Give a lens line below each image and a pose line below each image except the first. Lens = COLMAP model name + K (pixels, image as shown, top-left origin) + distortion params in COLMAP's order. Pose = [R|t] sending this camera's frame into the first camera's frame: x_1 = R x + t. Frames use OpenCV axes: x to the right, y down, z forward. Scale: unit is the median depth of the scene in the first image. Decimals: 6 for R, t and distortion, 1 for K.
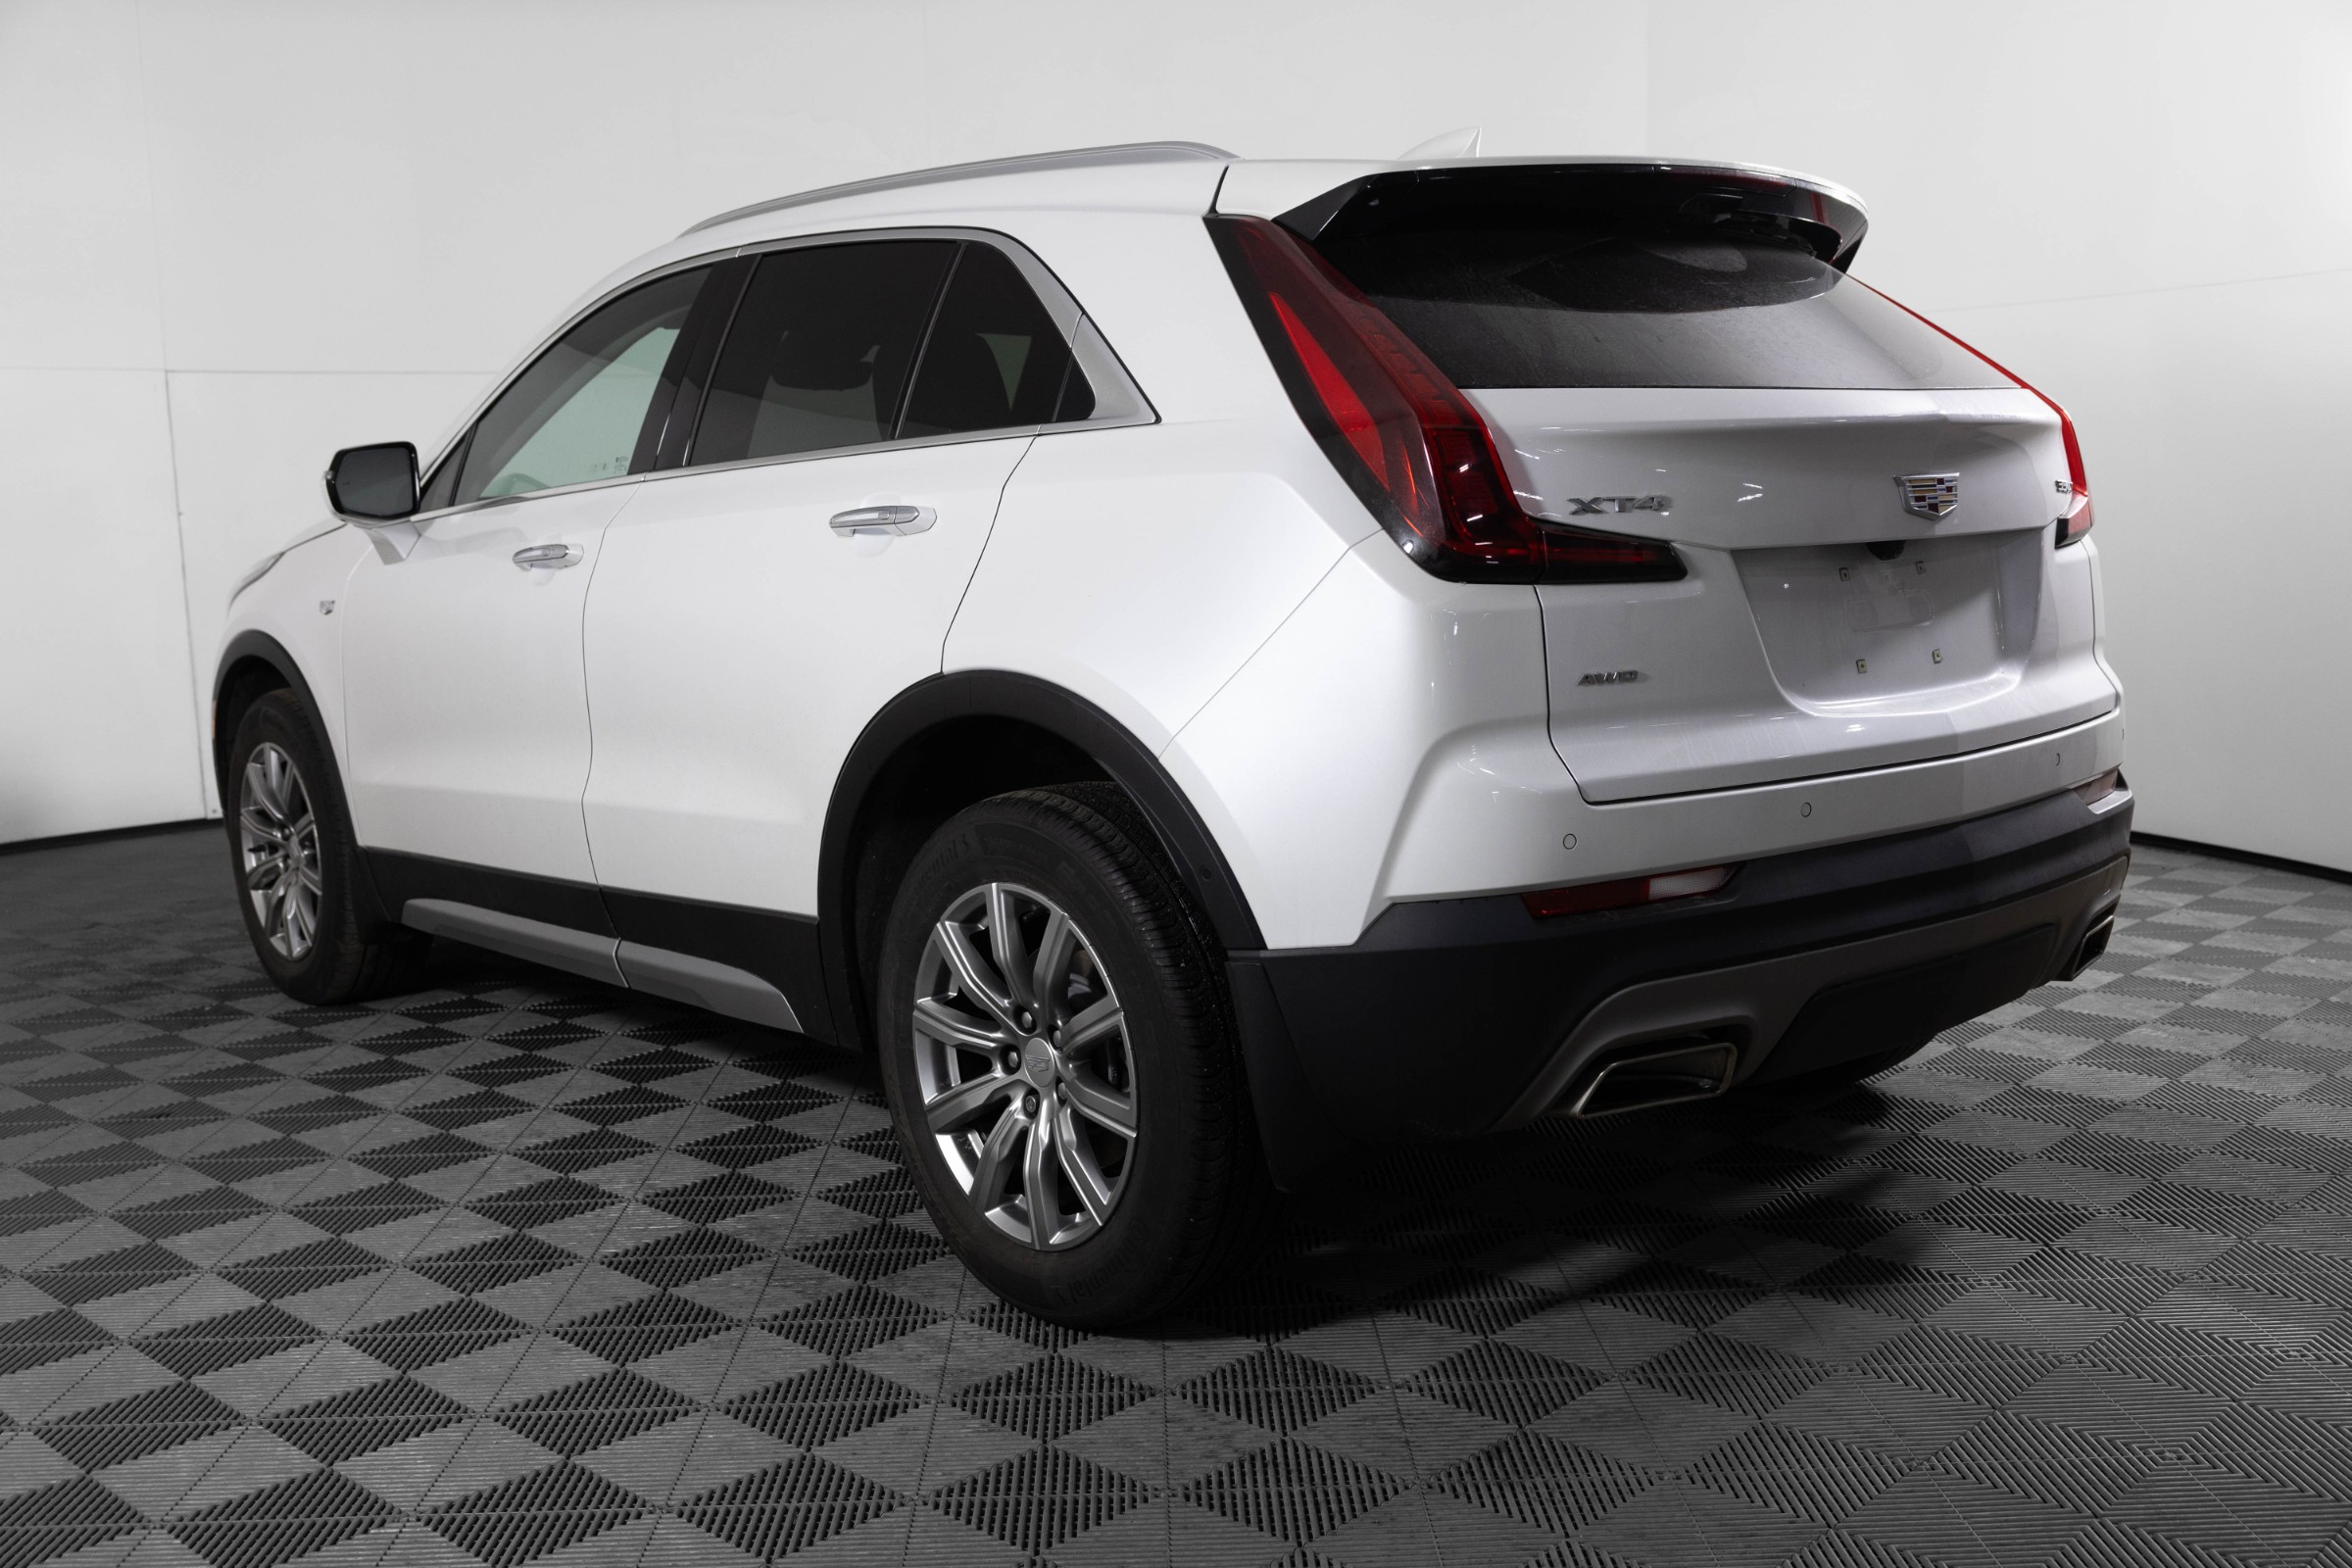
lens RADIAL K [[2275.2, 0, 1176.0], [0, 2275.2, 784.0], [0, 0, 1]] dist [0.011159, 0.002310]
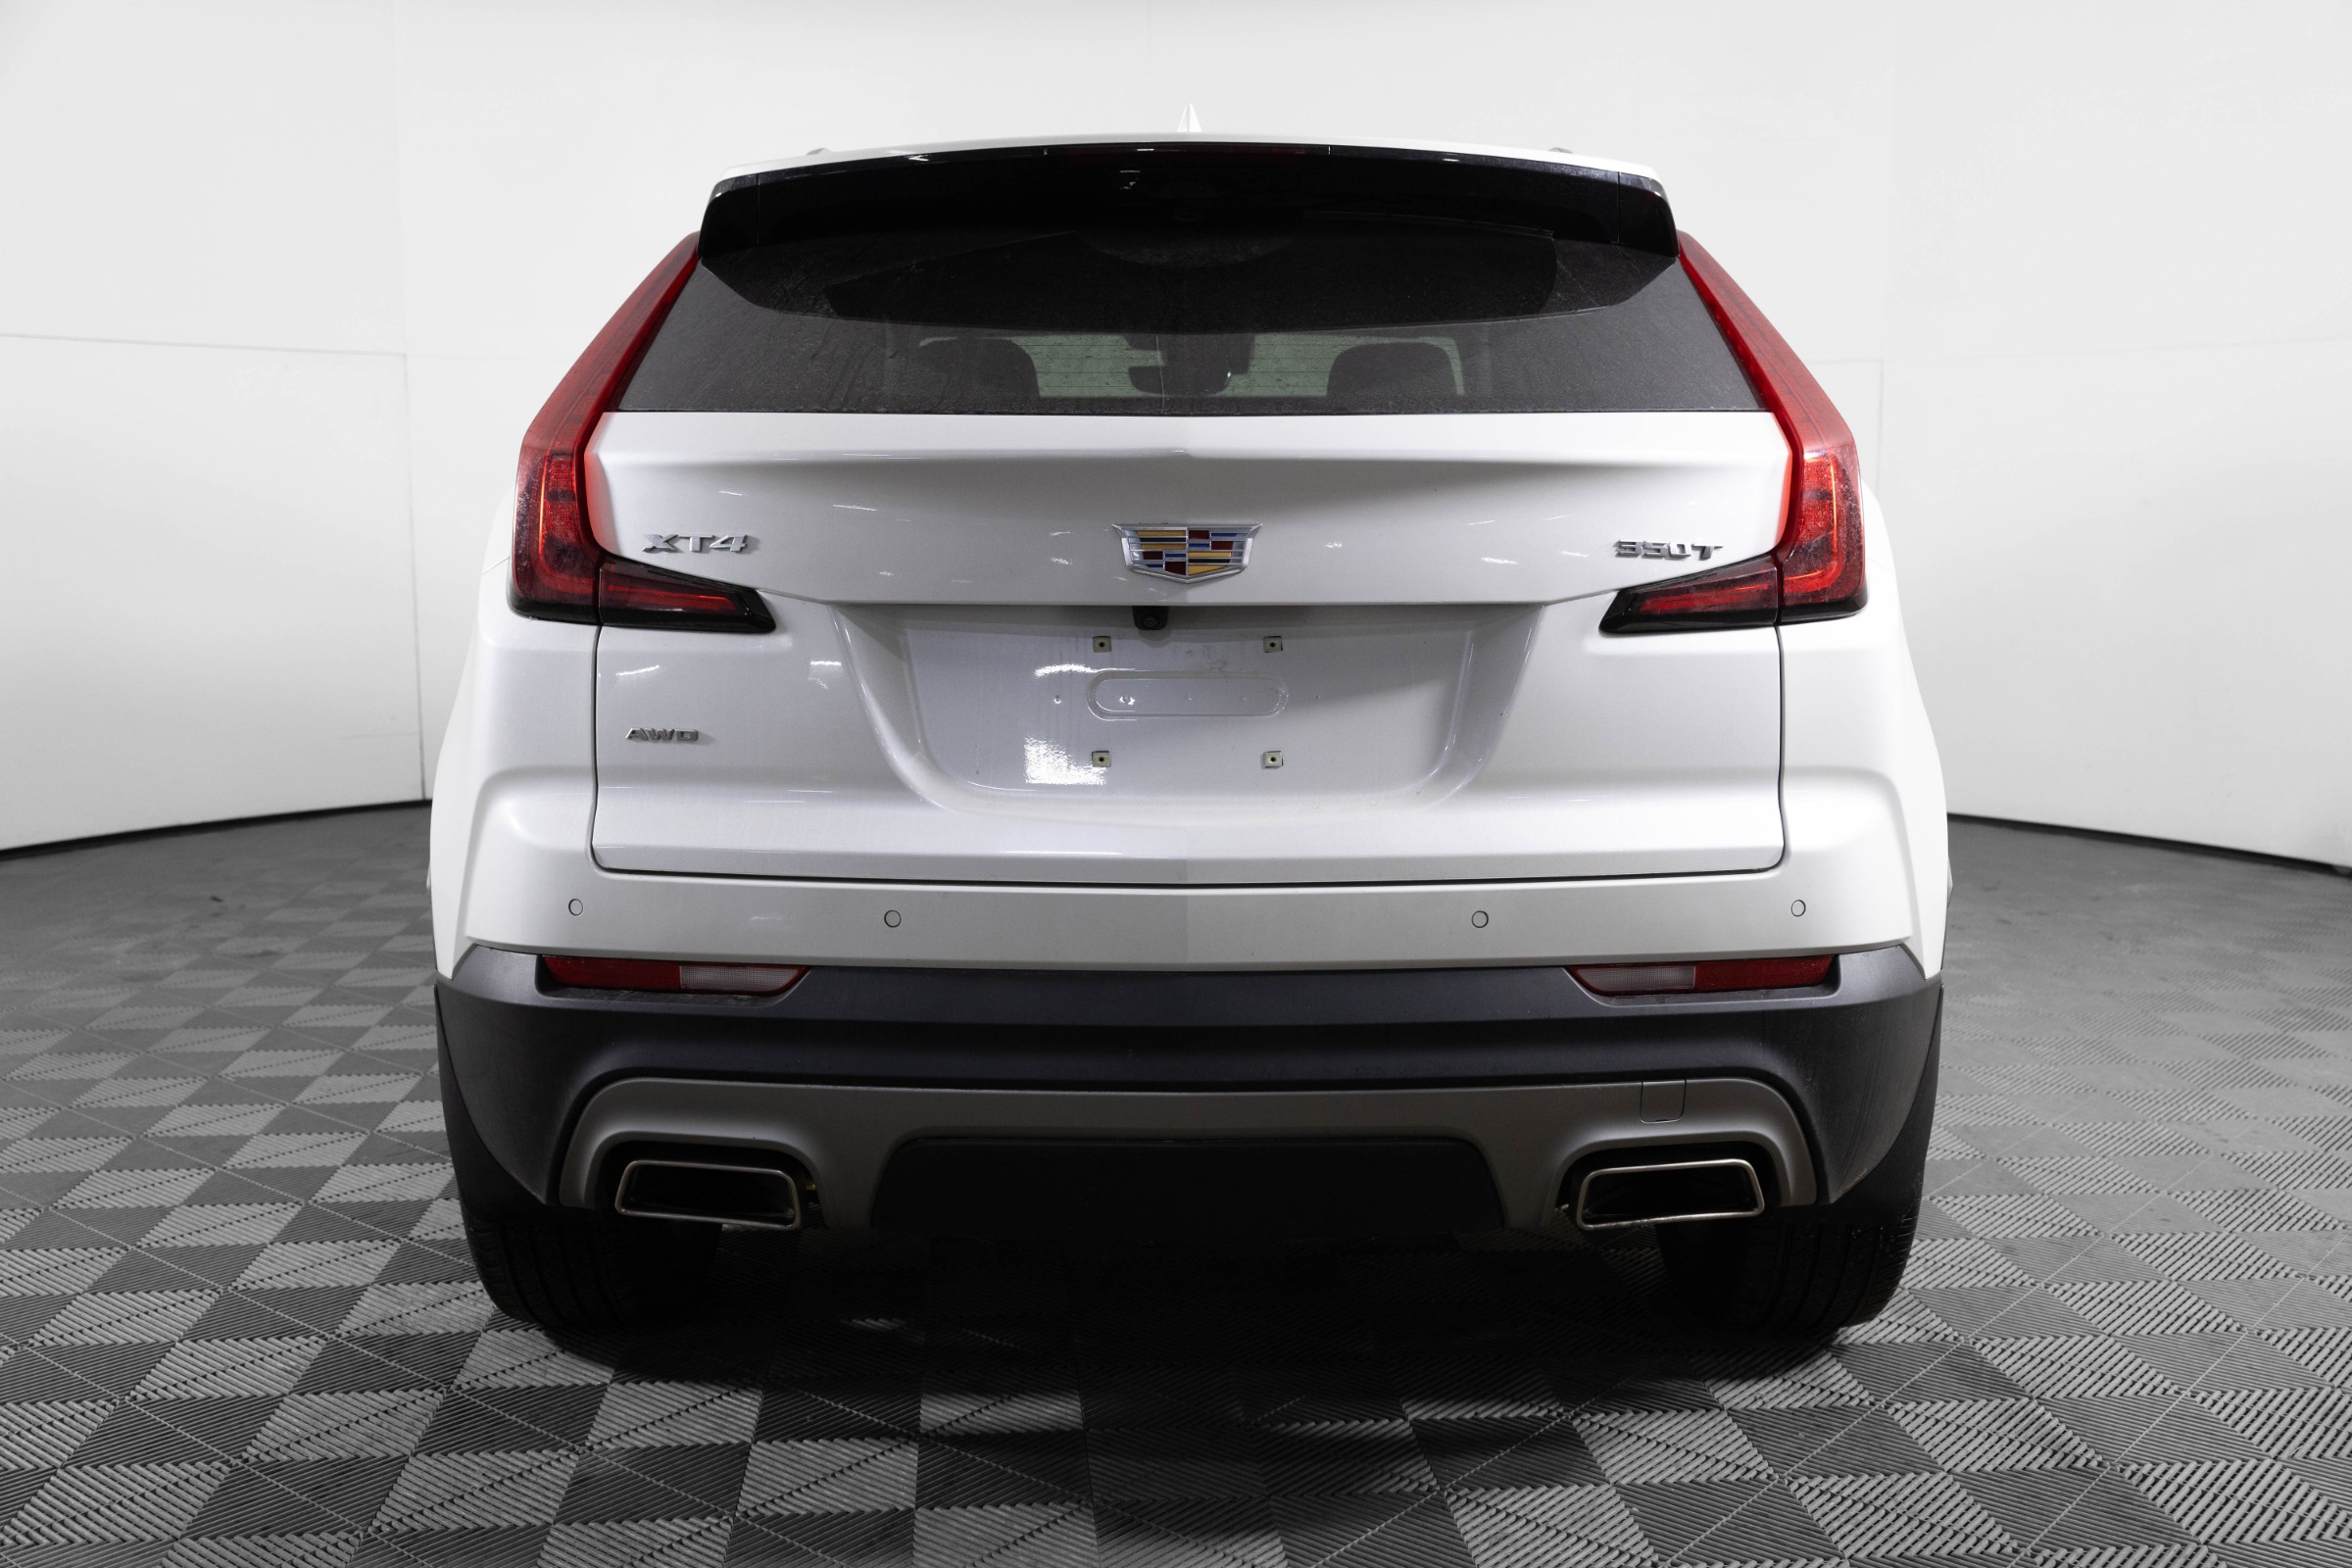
lens RADIAL K [[2320.9, 0, 1176.0], [0, 2320.9, 784.0], [0, 0, 1]] dist [0.010401, -0.003184]
pose [[0.755068, 0.115142, -0.645457, 0.923914], [-0.109536, 0.992776, 0.048963, -0.093329], [0.646432, 0.033730, 0.762226, 0.425739]]
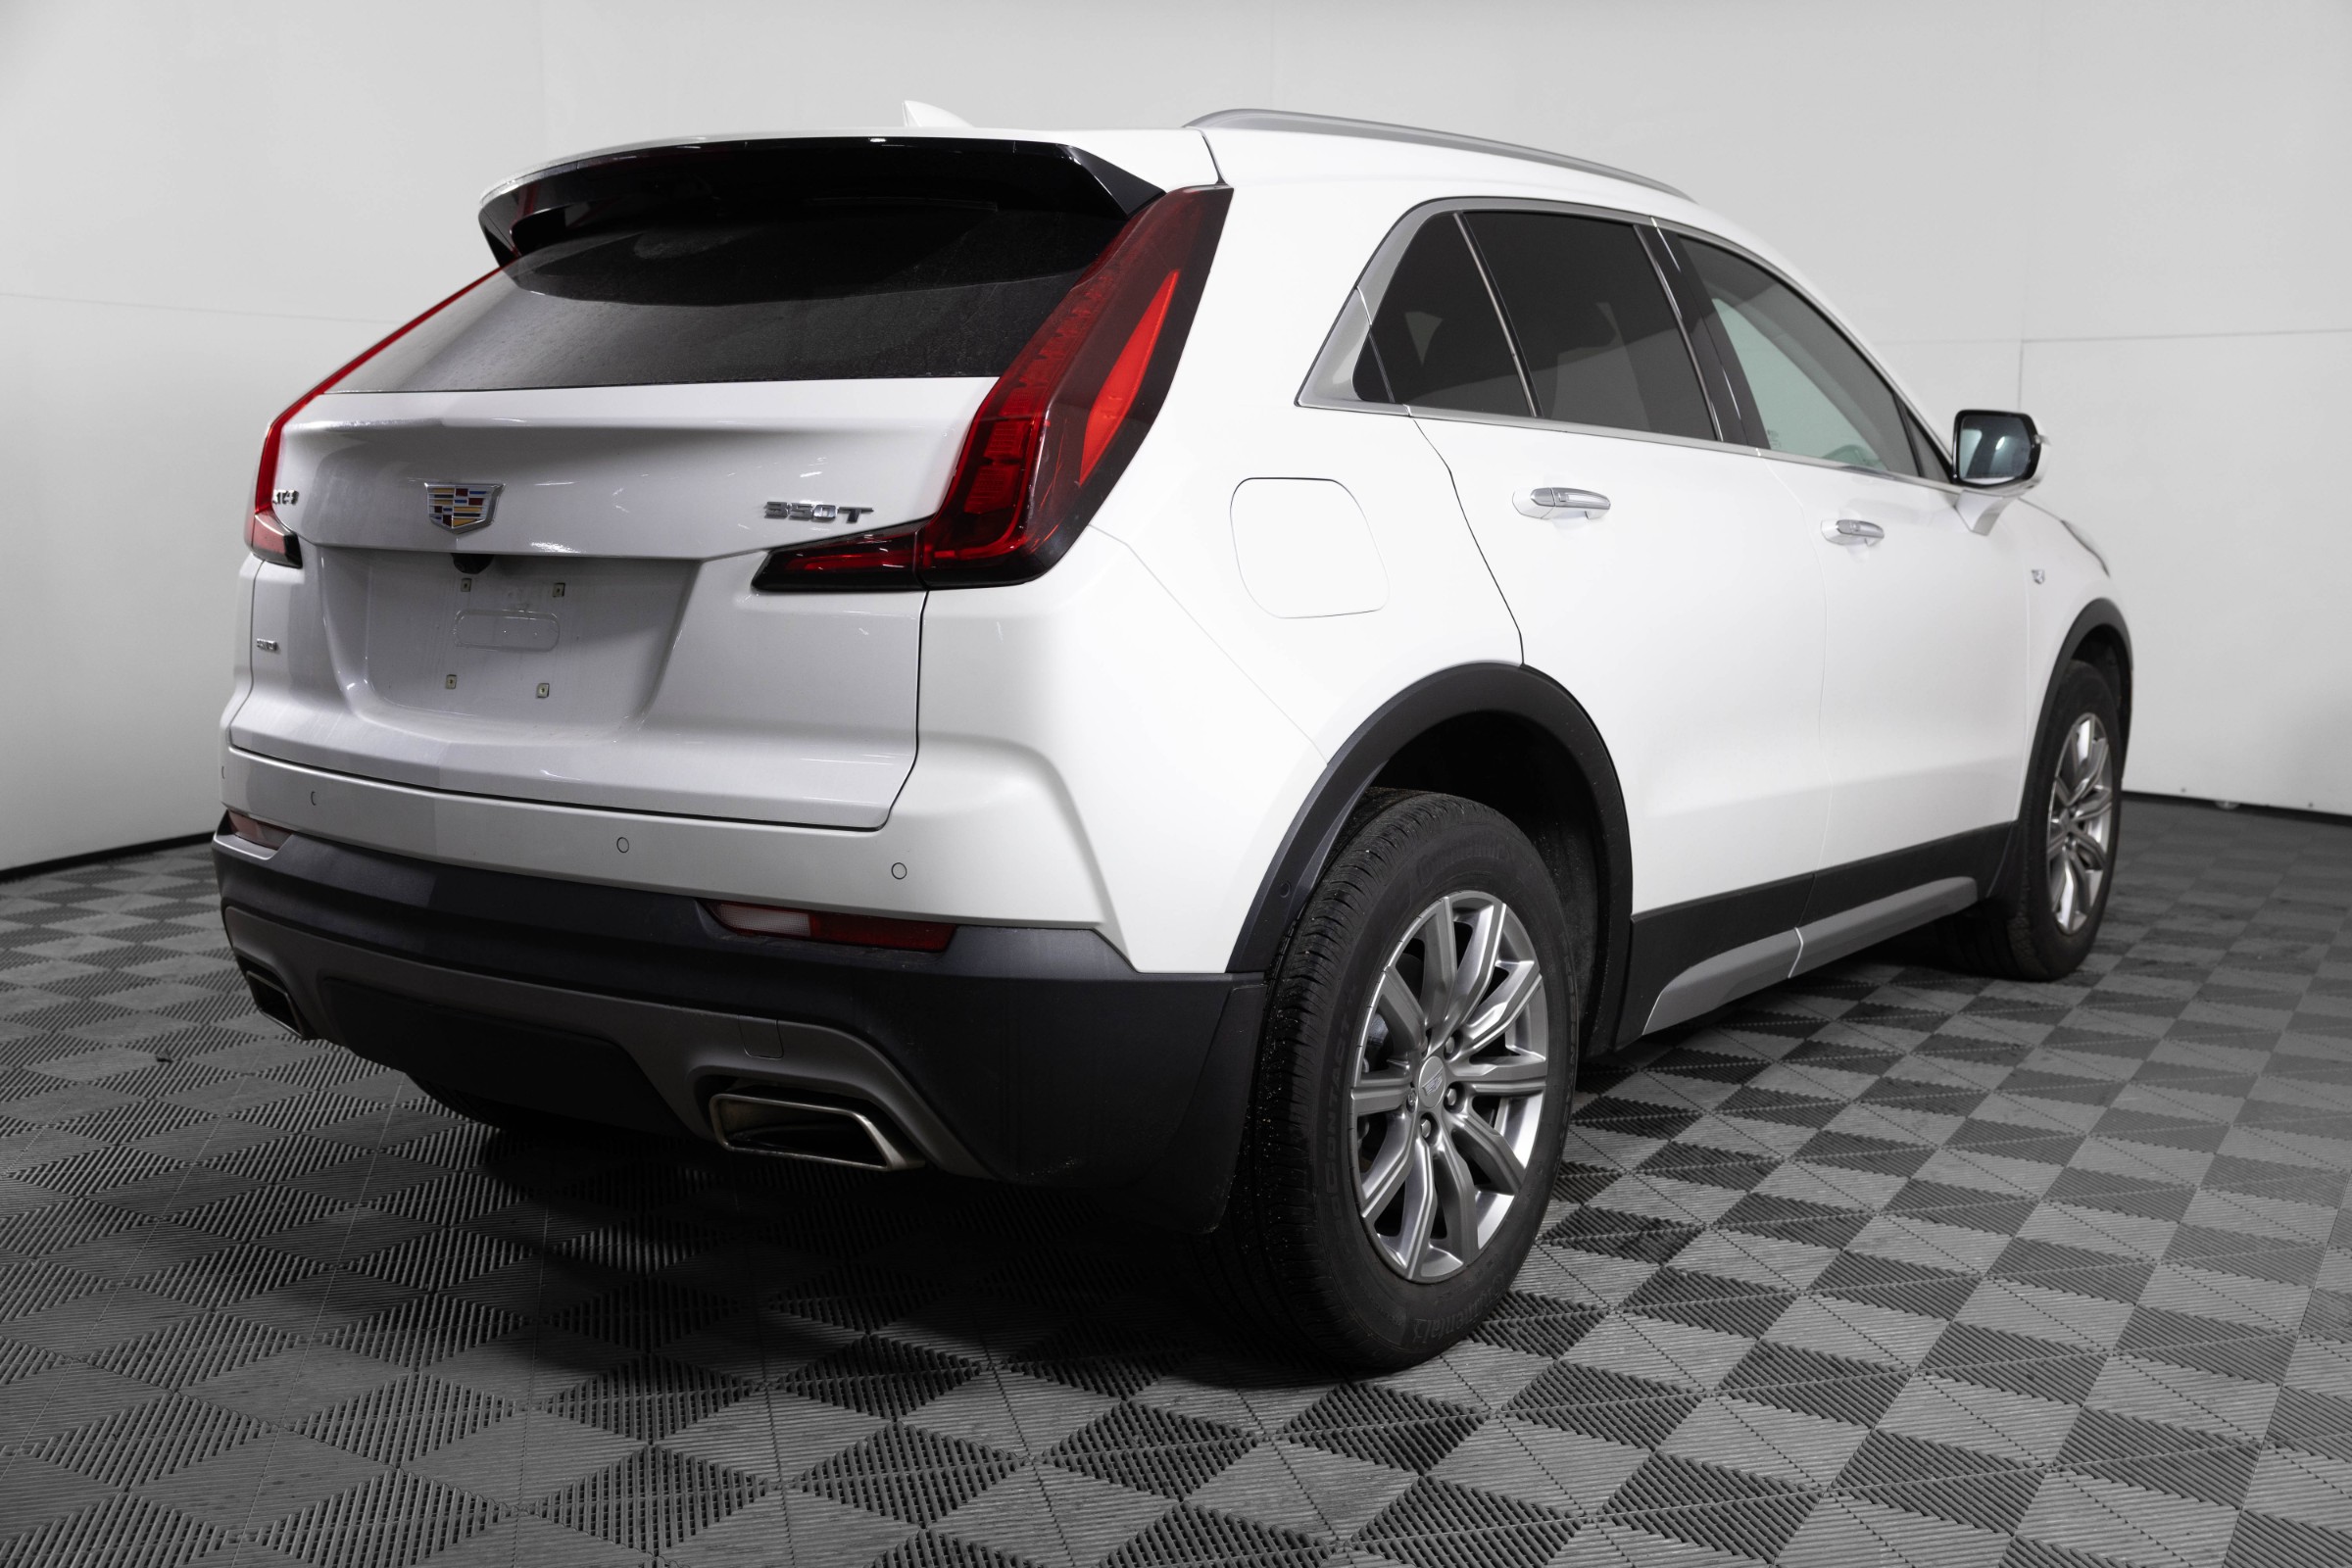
lens RADIAL K [[2320.9, 0, 1176.0], [0, 2320.9, 784.0], [0, 0, 1]] dist [0.010401, -0.003184]
pose [[0.210840, 0.165092, -0.963479, 1.420897], [-0.136894, 0.980909, 0.138122, -0.201275], [0.967888, 0.102773, 0.229415, 1.166170]]
